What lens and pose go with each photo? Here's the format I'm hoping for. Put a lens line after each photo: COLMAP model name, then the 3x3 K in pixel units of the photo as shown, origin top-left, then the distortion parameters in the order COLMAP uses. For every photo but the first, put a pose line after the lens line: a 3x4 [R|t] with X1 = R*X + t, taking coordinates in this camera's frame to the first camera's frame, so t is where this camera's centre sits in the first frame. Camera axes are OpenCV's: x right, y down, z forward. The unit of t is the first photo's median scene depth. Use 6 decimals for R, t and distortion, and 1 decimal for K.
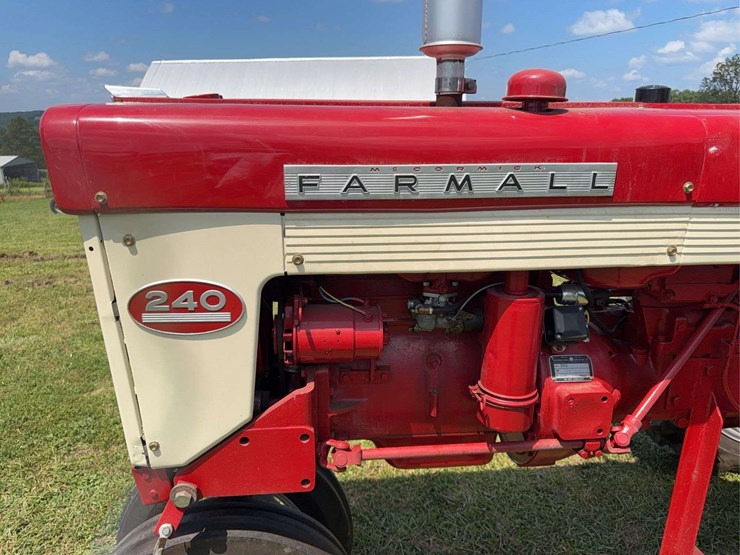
lens RADIAL K [[524.4, 0, 367.4], [0, 524.4, 280.4], [0, 0, 1]] dist [0.081310, -0.112909]
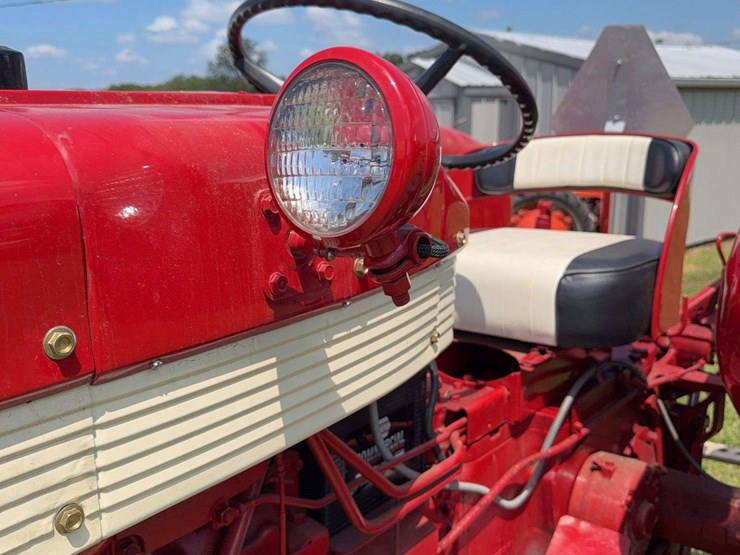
lens RADIAL K [[704.8, 0, 368.1], [0, 704.8, 275.0], [0, 0, 1]] dist [0.111313, -0.255463]
pose [[0.732297, -0.161034, 0.661672, 0.443795], [0.206153, 0.978469, 0.009977, -0.174436], [-0.649032, 0.129099, 0.749727, 0.526608]]
